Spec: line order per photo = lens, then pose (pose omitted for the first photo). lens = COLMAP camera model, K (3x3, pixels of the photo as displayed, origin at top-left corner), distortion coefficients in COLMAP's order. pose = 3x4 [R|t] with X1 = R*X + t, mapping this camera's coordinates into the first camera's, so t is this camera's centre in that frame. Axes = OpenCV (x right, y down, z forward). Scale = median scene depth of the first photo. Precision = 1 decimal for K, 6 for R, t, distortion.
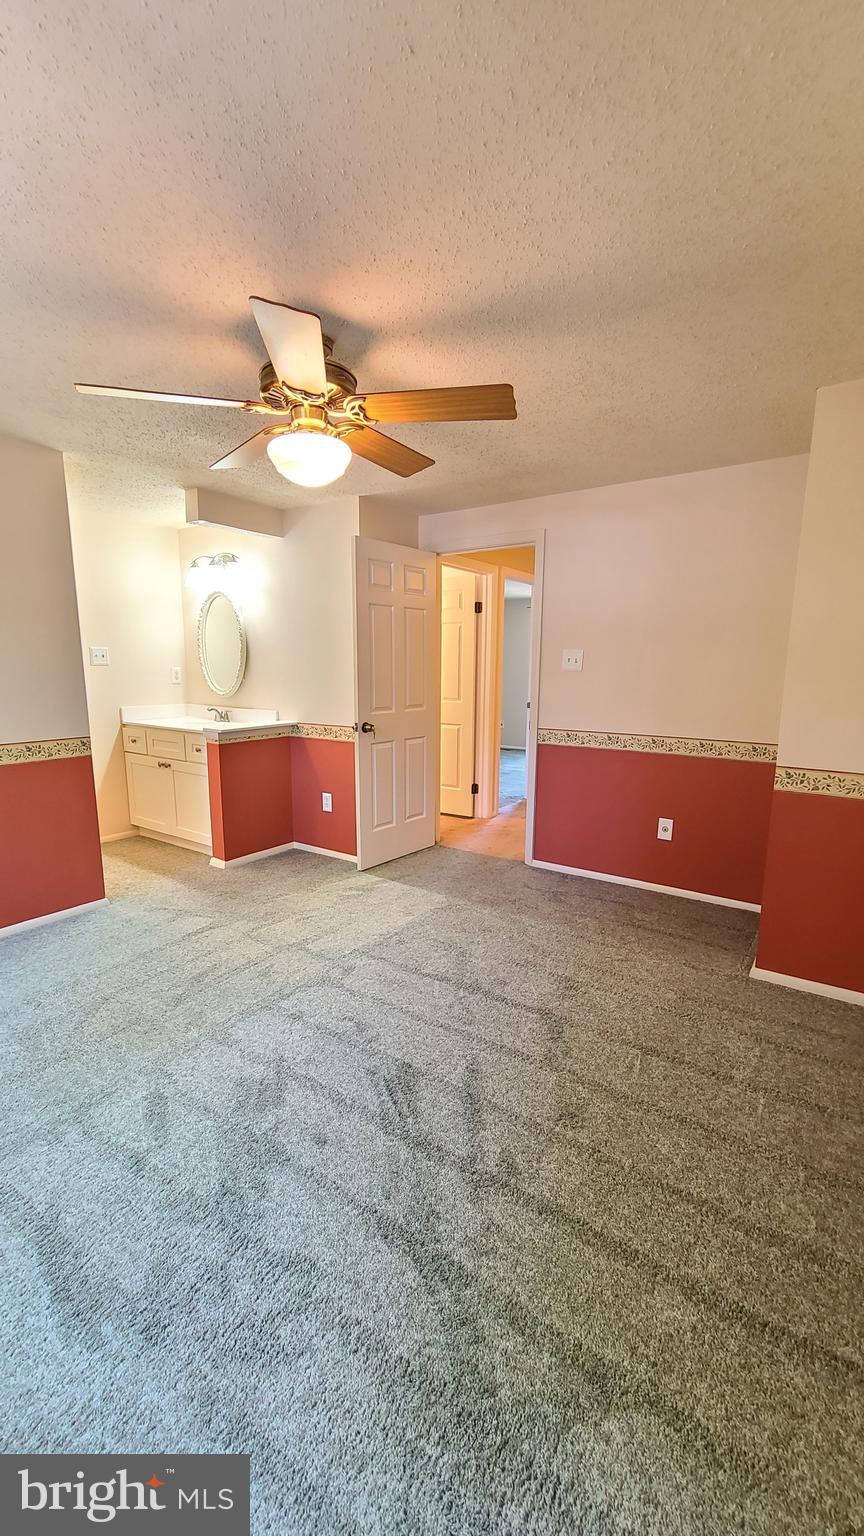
lens RADIAL K [[627.0, 0, 436.6], [0, 627.0, 775.7], [0, 0, 1]] dist [-0.001908, 0.001317]
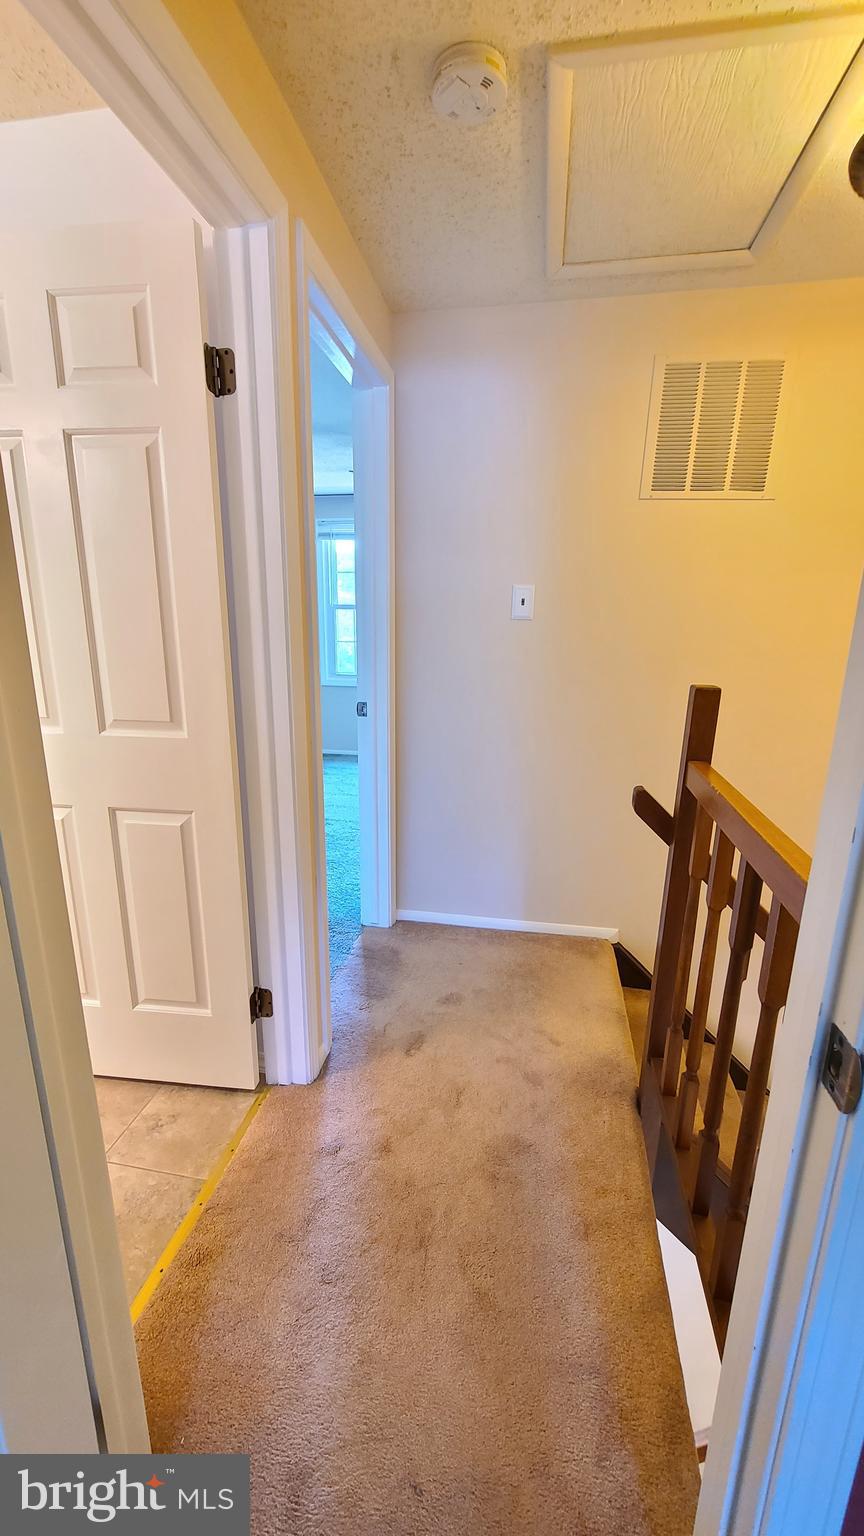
lens RADIAL K [[627.0, 0, 437.3], [0, 627.0, 767.4], [0, 0, 1]] dist [-0.001908, 0.001317]
pose [[0.896263, -0.105849, 0.430707, 0.018359], [0.071452, 0.992879, 0.095320, -0.120880], [-0.437729, -0.054657, 0.897444, 0.696793]]
